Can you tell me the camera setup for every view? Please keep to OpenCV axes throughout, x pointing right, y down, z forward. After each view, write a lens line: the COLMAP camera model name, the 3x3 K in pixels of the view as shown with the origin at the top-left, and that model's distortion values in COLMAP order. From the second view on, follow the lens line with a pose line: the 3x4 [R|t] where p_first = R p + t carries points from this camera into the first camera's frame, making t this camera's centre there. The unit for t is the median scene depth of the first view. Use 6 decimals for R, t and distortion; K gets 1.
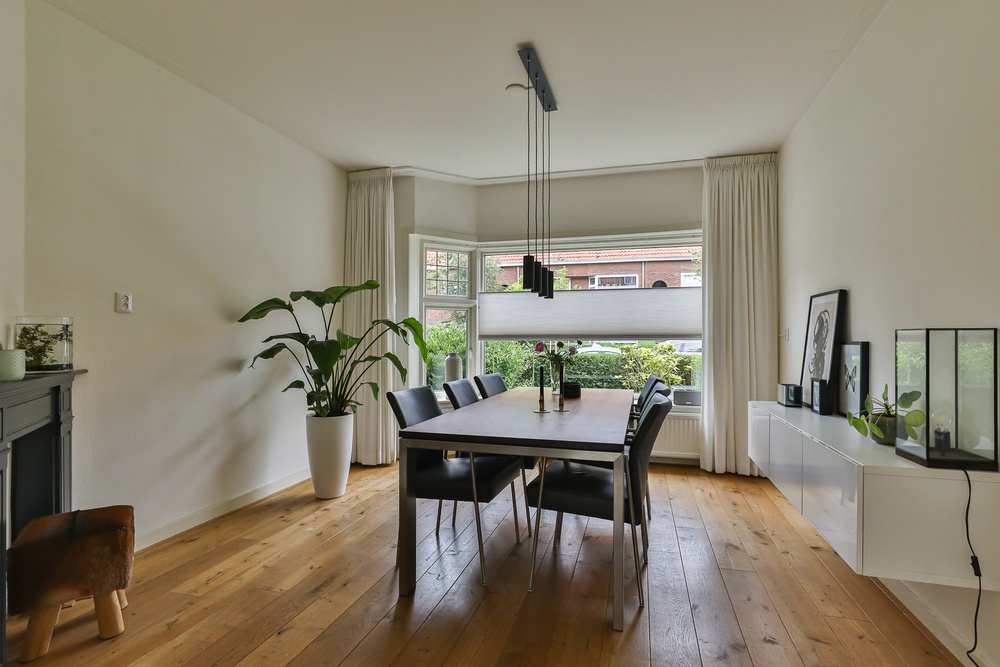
lens RADIAL K [[494.4, 0, 500.0], [0, 494.4, 333.5], [0, 0, 1]] dist [-0.032475, 0.020434]
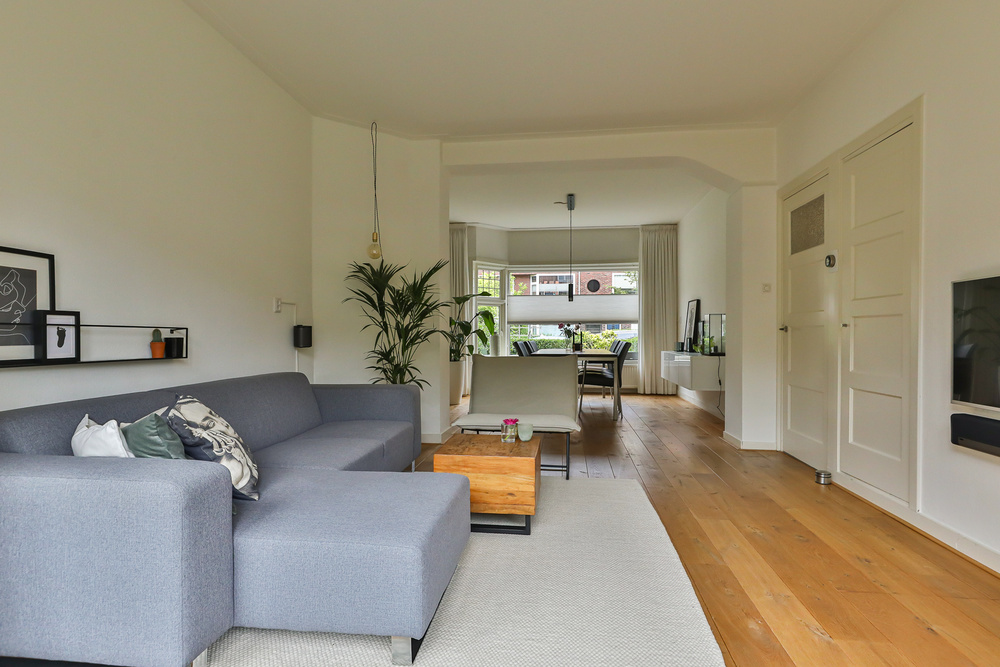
lens RADIAL K [[538.5, 0, 500.0], [0, 538.5, 333.5], [0, 0, 1]] dist [-0.001941, -0.000116]
pose [[0.987322, -0.001060, 0.158725, -0.431133], [0.000093, 0.999981, 0.006099, 0.039242], [-0.158729, -0.006007, 0.987304, -0.929189]]
